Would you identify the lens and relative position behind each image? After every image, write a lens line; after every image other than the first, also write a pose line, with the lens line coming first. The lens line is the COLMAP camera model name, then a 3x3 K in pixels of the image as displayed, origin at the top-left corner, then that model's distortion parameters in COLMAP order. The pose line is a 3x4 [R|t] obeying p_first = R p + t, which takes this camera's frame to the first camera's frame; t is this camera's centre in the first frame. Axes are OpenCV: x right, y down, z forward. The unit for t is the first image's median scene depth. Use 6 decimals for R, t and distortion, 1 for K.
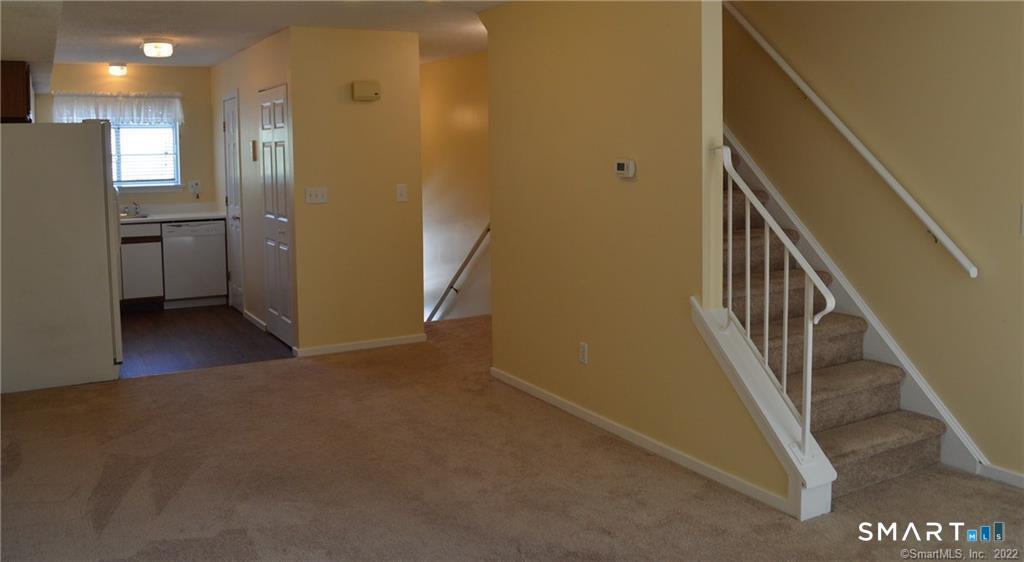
lens RADIAL K [[851.2, 0, 512.1], [0, 851.2, 241.1], [0, 0, 1]] dist [-0.043209, -0.000814]
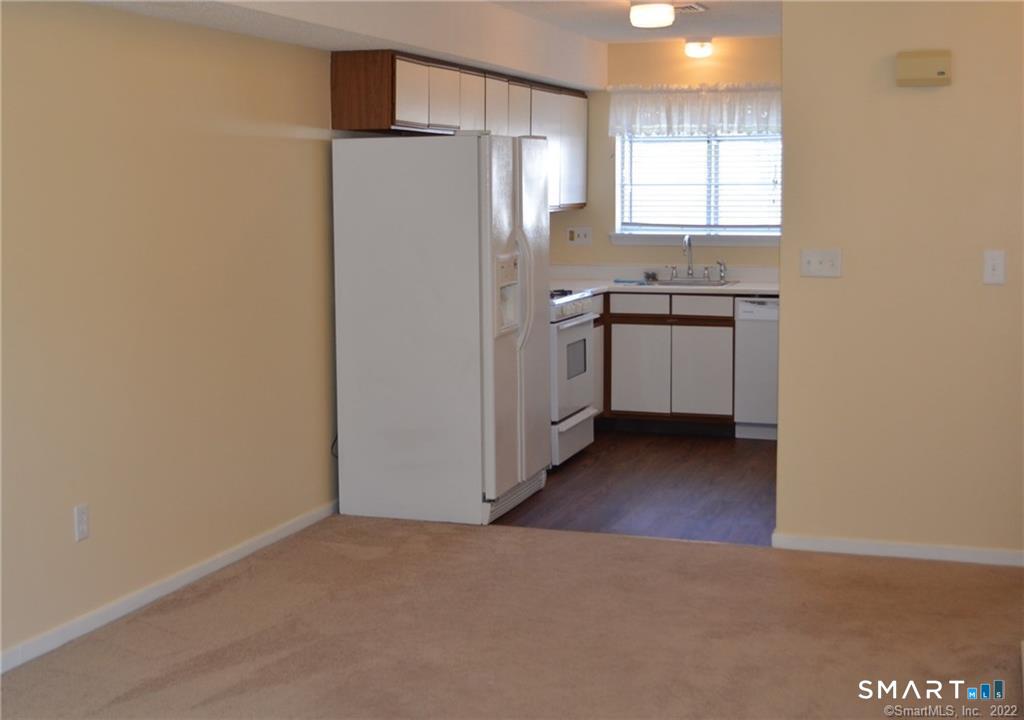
lens RADIAL K [[1480.3, 0, 512.0], [0, 1480.3, 360.0], [0, 0, 1]] dist [-0.037358, -0.091859]
pose [[0.673572, 0.094359, -0.733074, 0.264789], [-0.081592, 0.995248, 0.053136, -0.019309], [0.734604, 0.024023, 0.678070, 0.155577]]
